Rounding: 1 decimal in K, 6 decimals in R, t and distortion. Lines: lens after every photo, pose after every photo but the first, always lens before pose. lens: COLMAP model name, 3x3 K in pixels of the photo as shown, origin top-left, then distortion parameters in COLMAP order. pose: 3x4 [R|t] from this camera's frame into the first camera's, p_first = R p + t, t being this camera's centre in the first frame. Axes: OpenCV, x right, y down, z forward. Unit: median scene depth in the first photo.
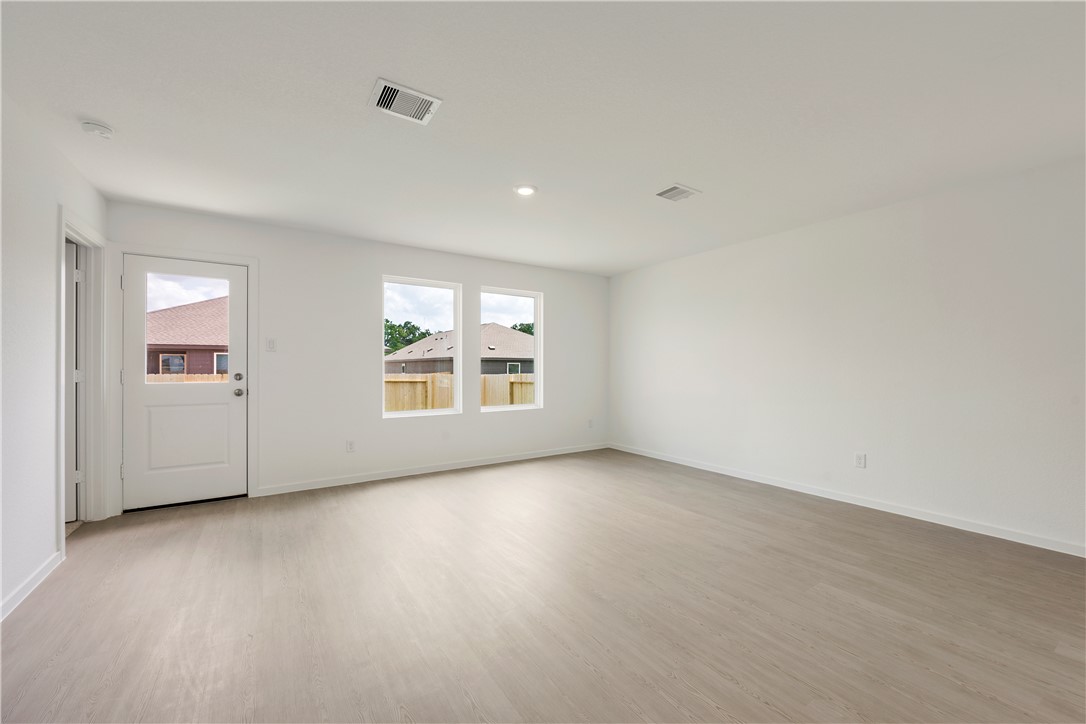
lens RADIAL K [[434.6, 0, 543.0], [0, 434.6, 362.0], [0, 0, 1]] dist [0.000623, 0.000041]
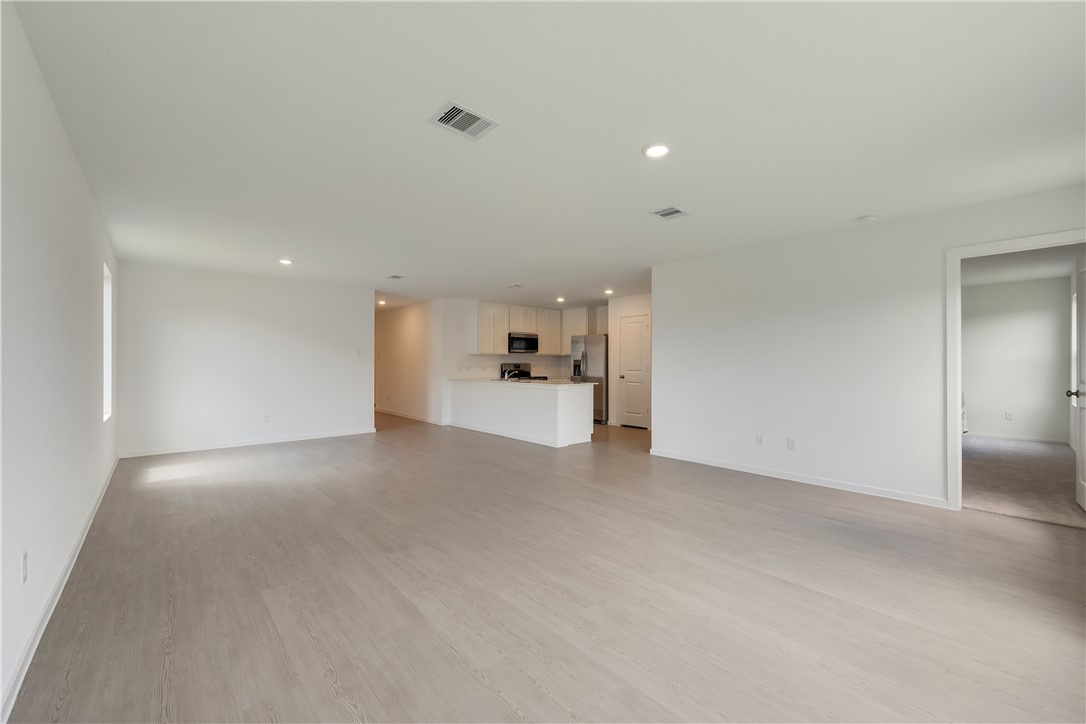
lens RADIAL K [[434.6, 0, 543.0], [0, 434.6, 362.0], [0, 0, 1]] dist [0.000623, 0.000041]
pose [[-0.989859, -0.002816, -0.142022, 0.309798], [-0.001210, 0.999934, -0.011391, 0.013265], [0.142045, -0.011104, -0.989798, 1.923180]]
